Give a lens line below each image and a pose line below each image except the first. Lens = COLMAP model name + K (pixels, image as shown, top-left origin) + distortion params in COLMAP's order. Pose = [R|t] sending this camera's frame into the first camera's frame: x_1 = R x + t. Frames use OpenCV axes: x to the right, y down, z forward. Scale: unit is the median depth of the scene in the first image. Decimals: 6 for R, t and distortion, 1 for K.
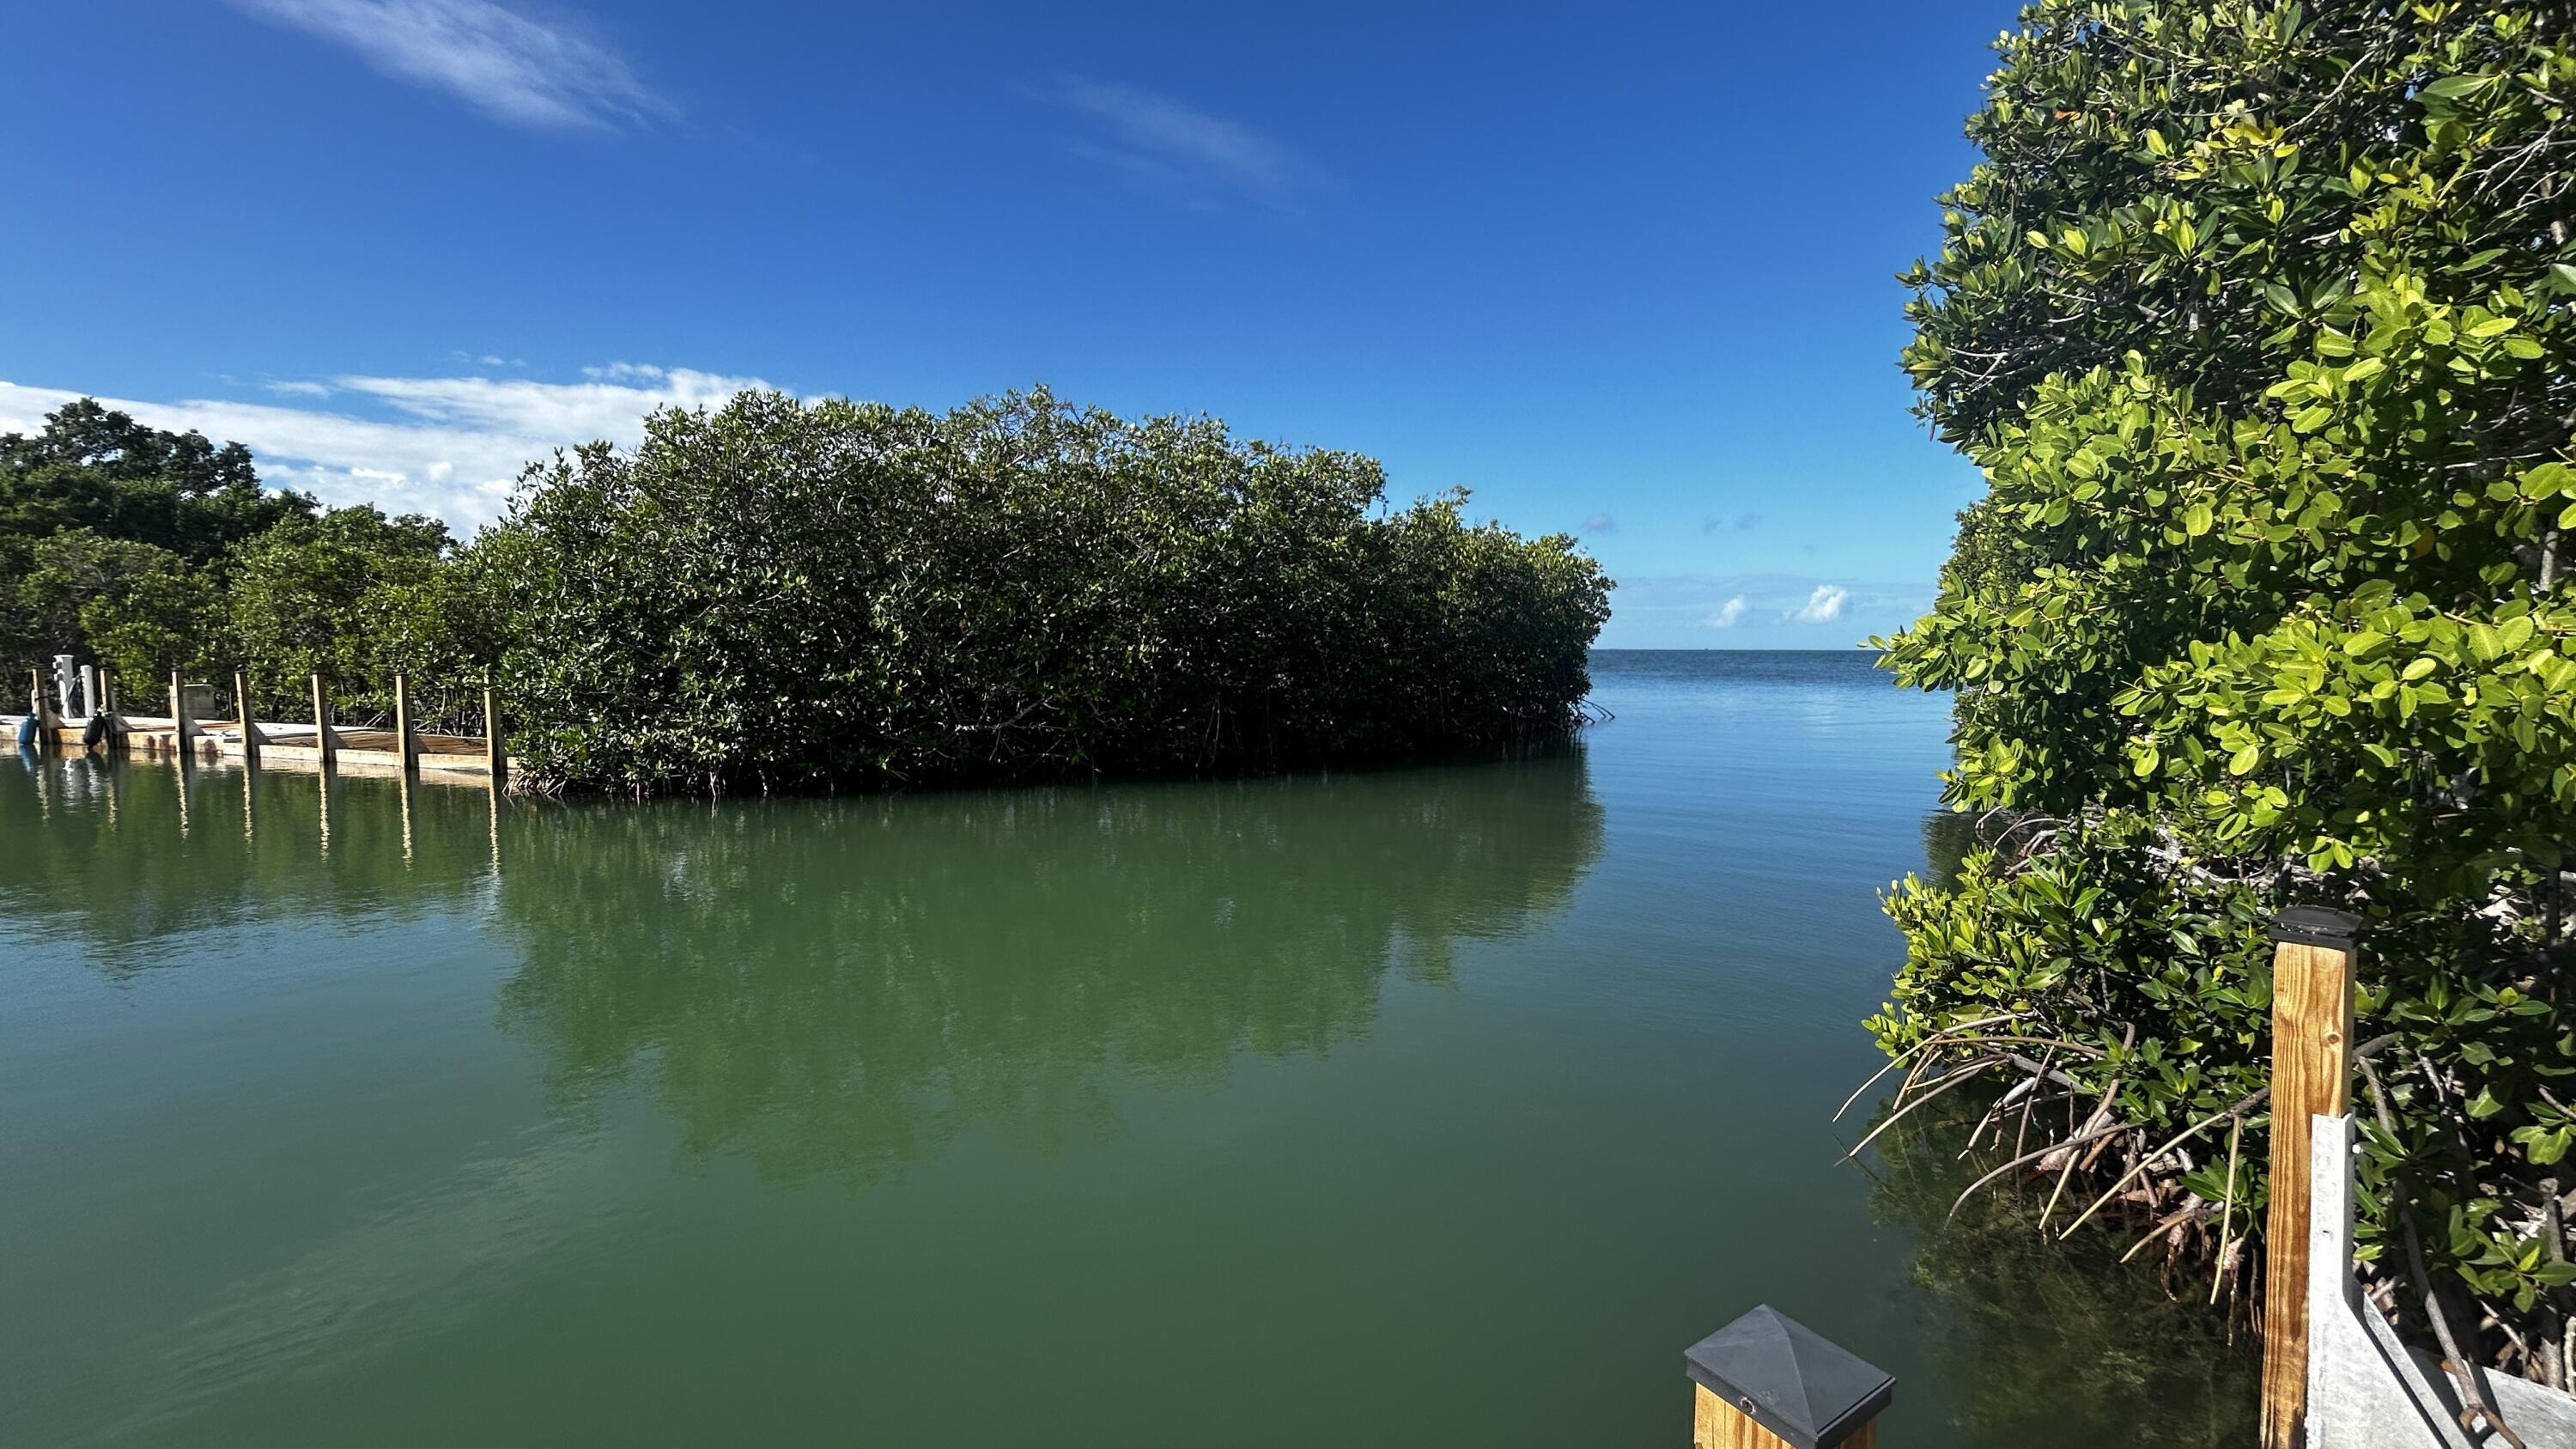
lens RADIAL K [[1037.0, 0, 1288.0], [0, 1037.0, 724.5], [0, 0, 1]] dist [-0.001840, -0.000488]
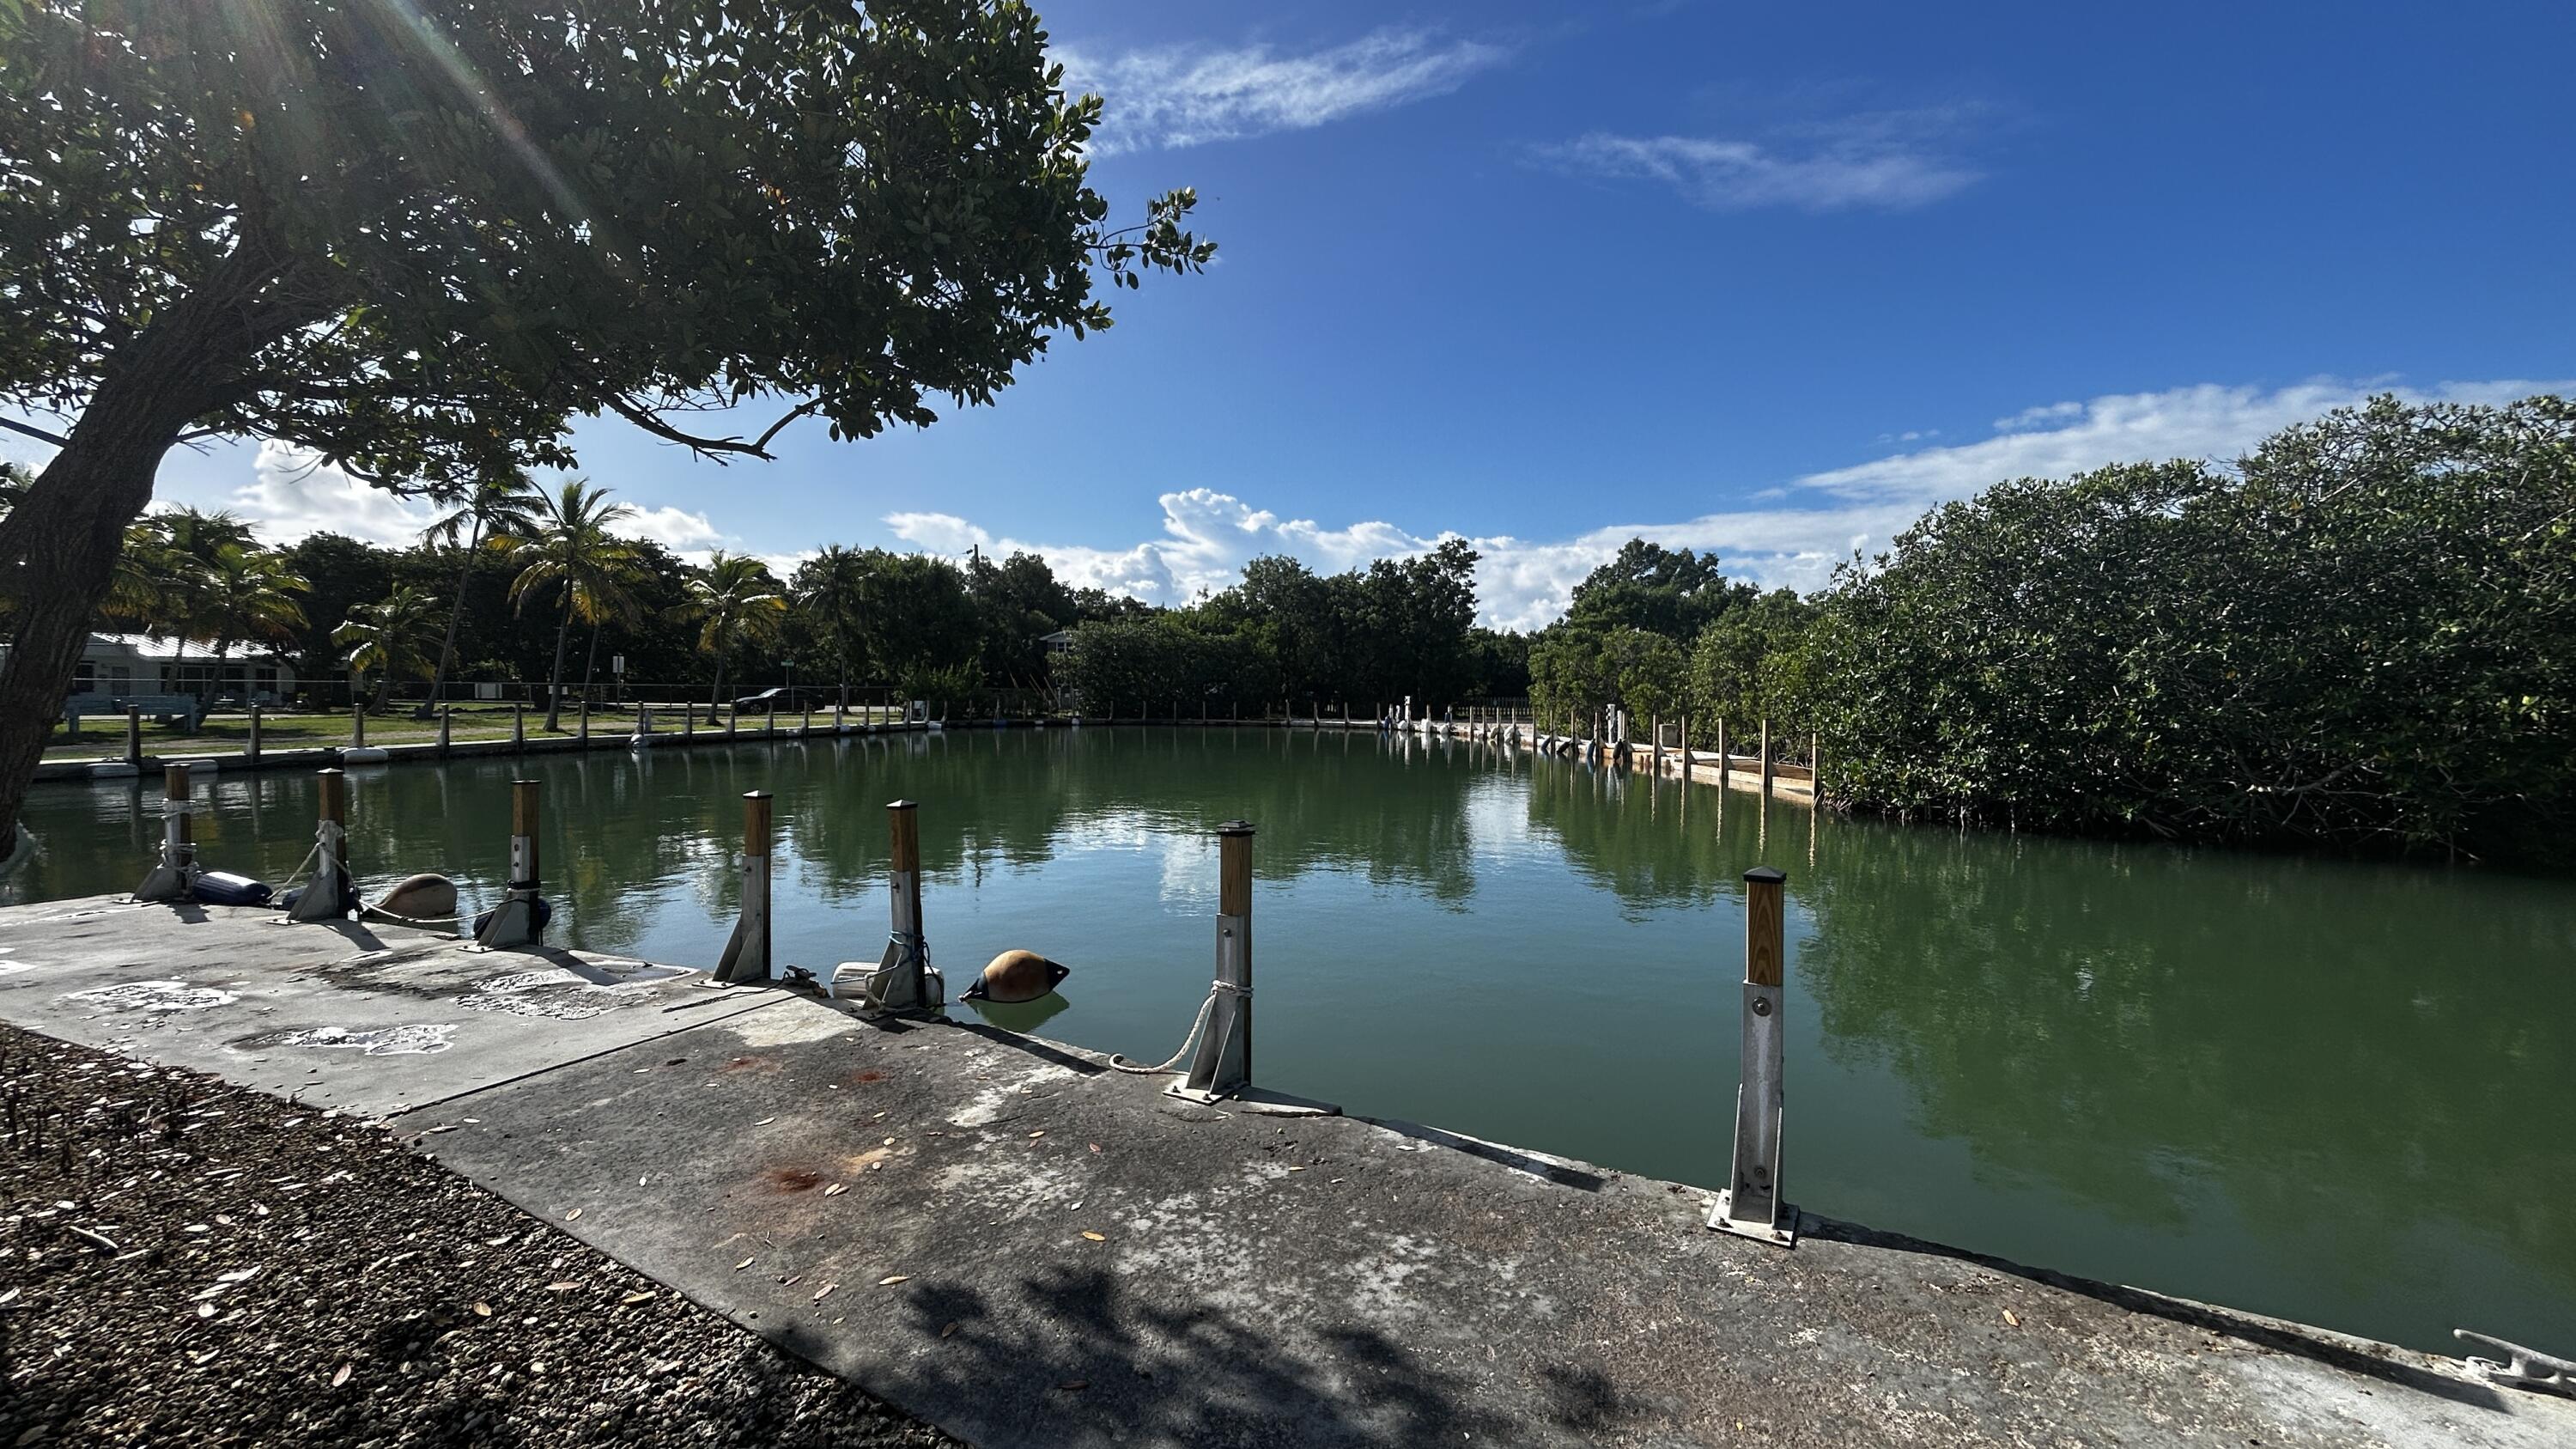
lens RADIAL K [[1037.0, 0, 1288.0], [0, 1037.0, 724.5], [0, 0, 1]] dist [-0.001840, -0.000488]
pose [[0.380829, 0.024120, -0.924331, 0.178170], [-0.071857, 0.997408, -0.003578, 0.009990], [0.921849, 0.067783, 0.381575, -0.120363]]
